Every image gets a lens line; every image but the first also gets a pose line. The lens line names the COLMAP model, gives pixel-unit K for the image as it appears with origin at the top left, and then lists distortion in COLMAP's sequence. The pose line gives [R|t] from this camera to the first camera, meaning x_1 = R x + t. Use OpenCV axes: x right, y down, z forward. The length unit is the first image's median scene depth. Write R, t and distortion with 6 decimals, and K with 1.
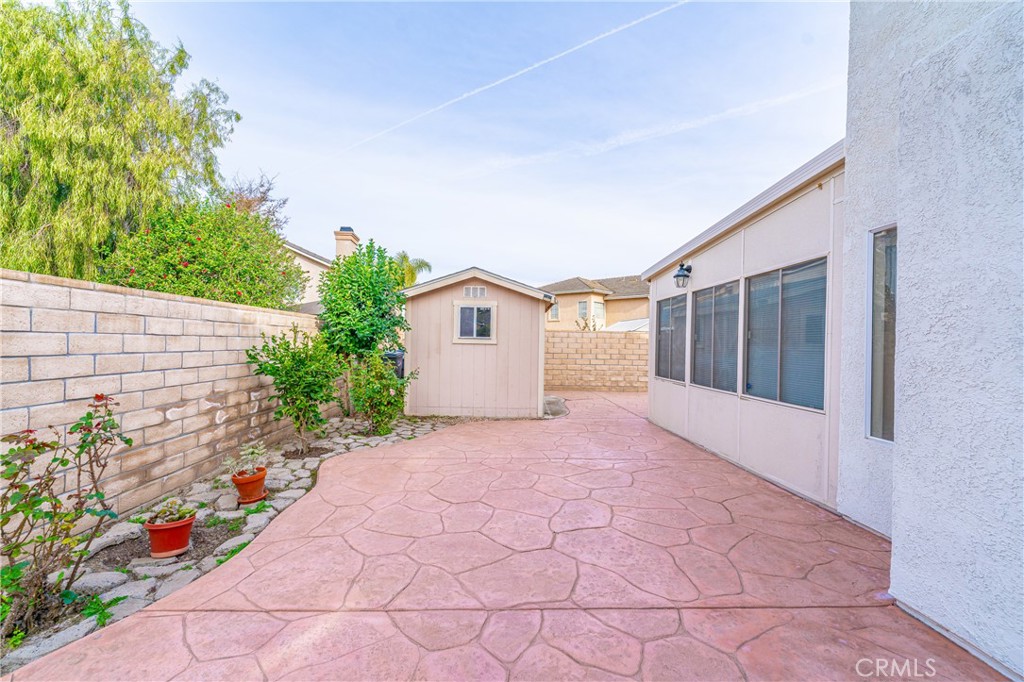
lens RADIAL K [[413.1, 0, 506.3], [0, 413.1, 342.3], [0, 0, 1]] dist [-0.003031, 0.000070]
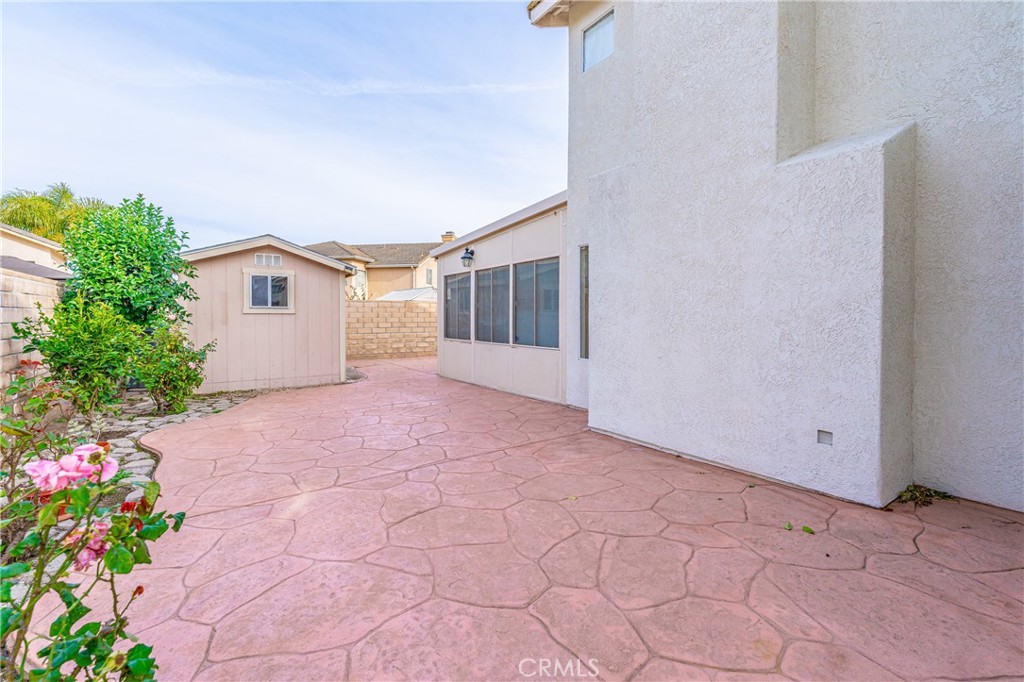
lens RADIAL K [[447.2, 0, 511.9], [0, 447.2, 317.8], [0, 0, 1]] dist [-0.001041, -0.000006]
pose [[0.839673, -0.019828, 0.542730, -0.210555], [0.013652, 0.999788, 0.015404, 0.006523], [-0.542920, -0.005525, 0.839766, -0.237888]]
